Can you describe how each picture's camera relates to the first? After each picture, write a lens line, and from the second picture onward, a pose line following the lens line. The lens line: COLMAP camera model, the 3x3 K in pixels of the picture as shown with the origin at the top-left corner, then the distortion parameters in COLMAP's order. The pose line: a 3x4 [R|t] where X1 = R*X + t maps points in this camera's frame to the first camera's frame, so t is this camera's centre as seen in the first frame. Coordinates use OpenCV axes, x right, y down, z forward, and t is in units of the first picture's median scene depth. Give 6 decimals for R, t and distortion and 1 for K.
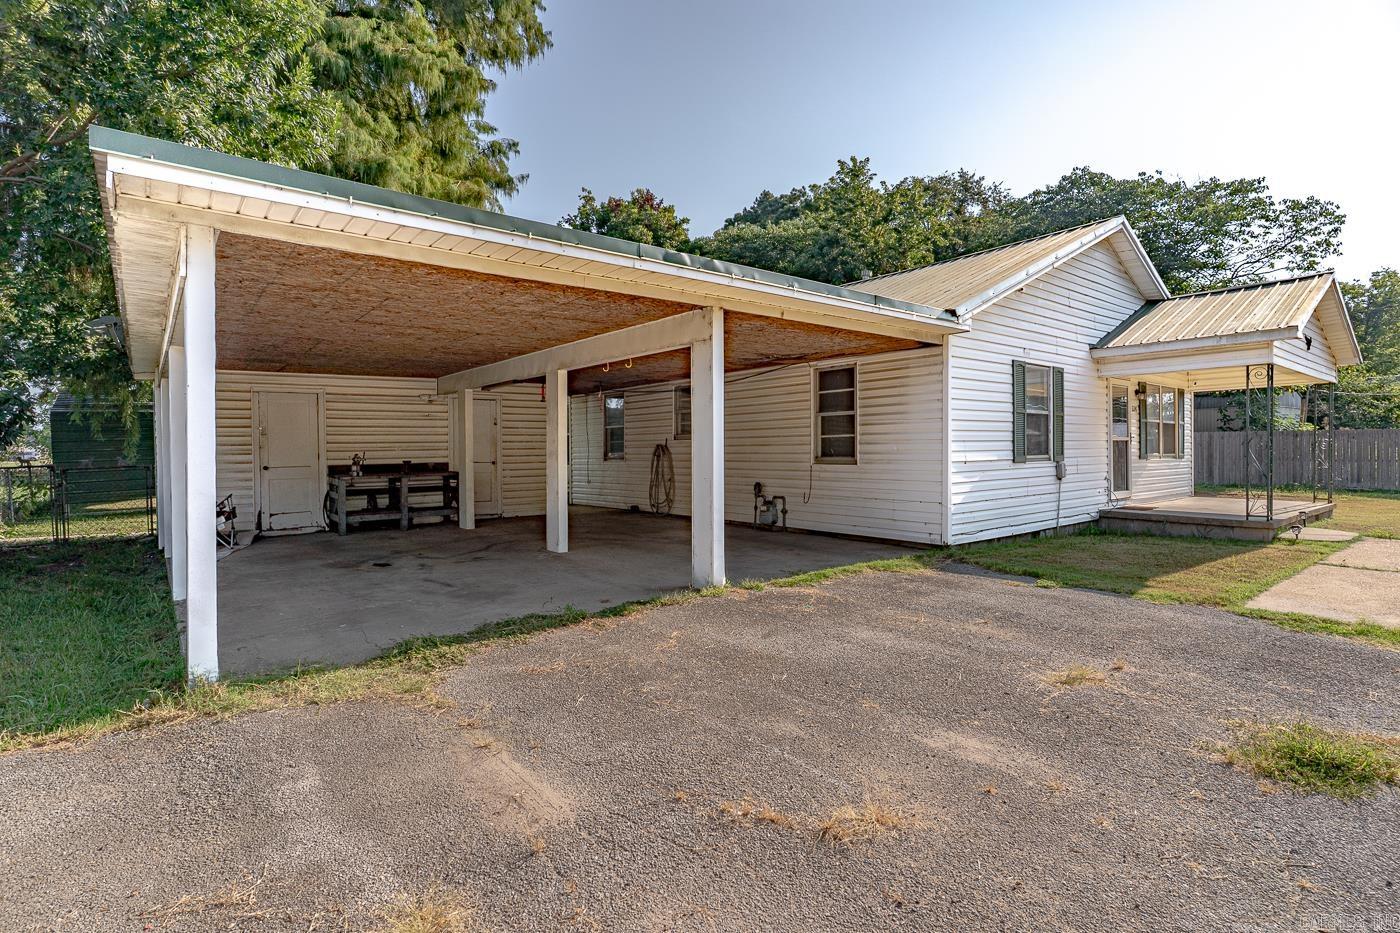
lens RADIAL K [[682.5, 0, 688.4], [0, 682.5, 442.5], [0, 0, 1]] dist [-0.000810, 0.000107]
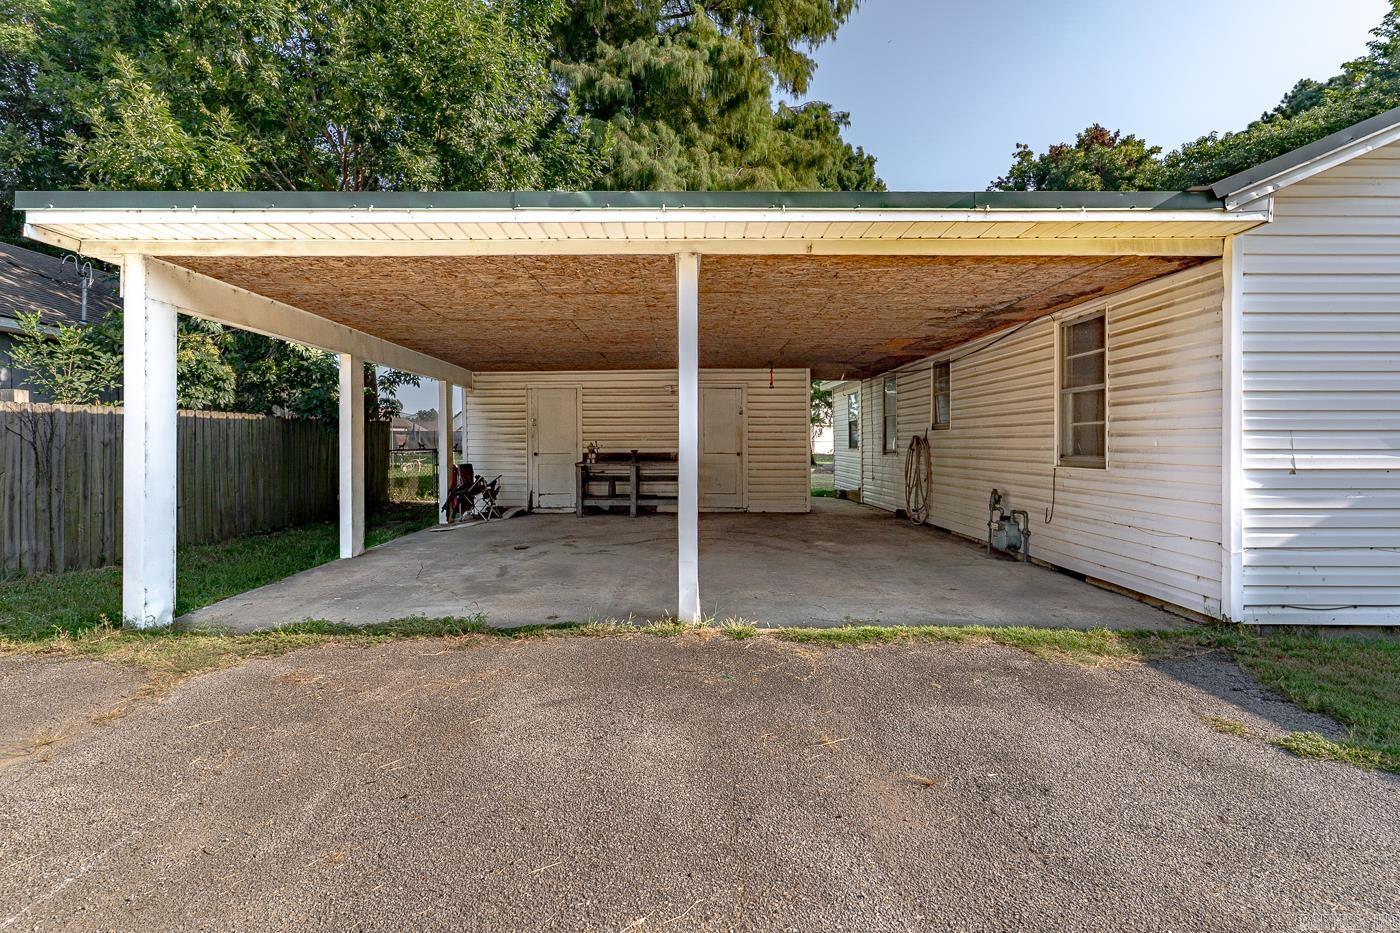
lens RADIAL K [[682.5, 0, 684.9], [0, 682.5, 435.5], [0, 0, 1]] dist [-0.000810, 0.000107]
pose [[0.781196, 0.004671, -0.624269, 0.282511], [-0.002738, 0.999988, 0.004057, -0.000026], [0.624280, -0.001460, 0.781199, 0.224842]]
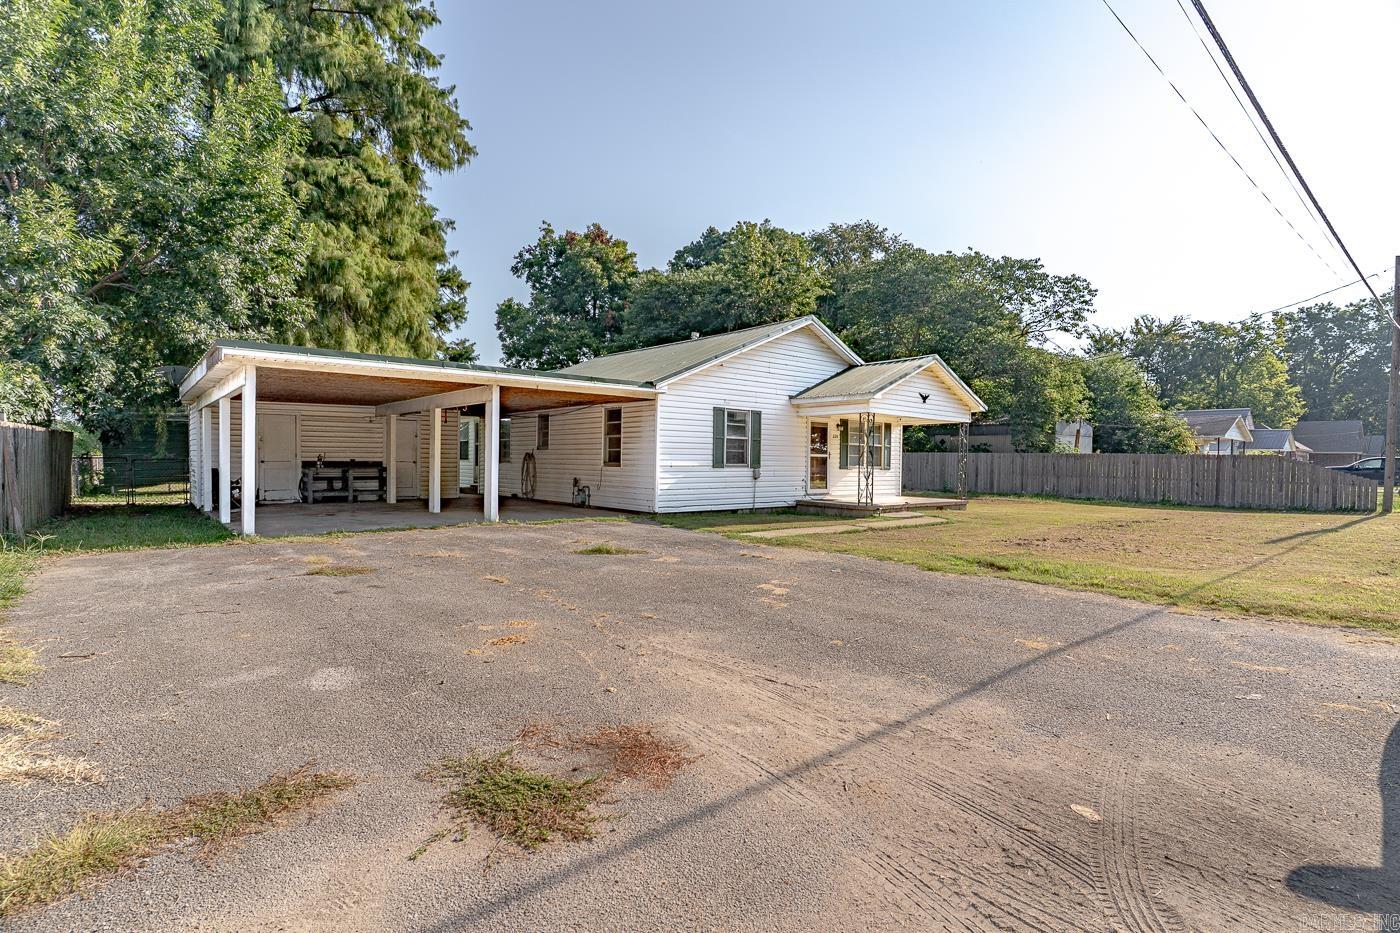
lens RADIAL K [[682.5, 0, 696.9], [0, 682.5, 464.0], [0, 0, 1]] dist [-0.000810, 0.000107]
pose [[0.999262, 0.021755, 0.031653, 0.320232], [-0.022270, 0.999624, 0.016020, -0.004961], [-0.031292, -0.016713, 0.999371, -0.579575]]
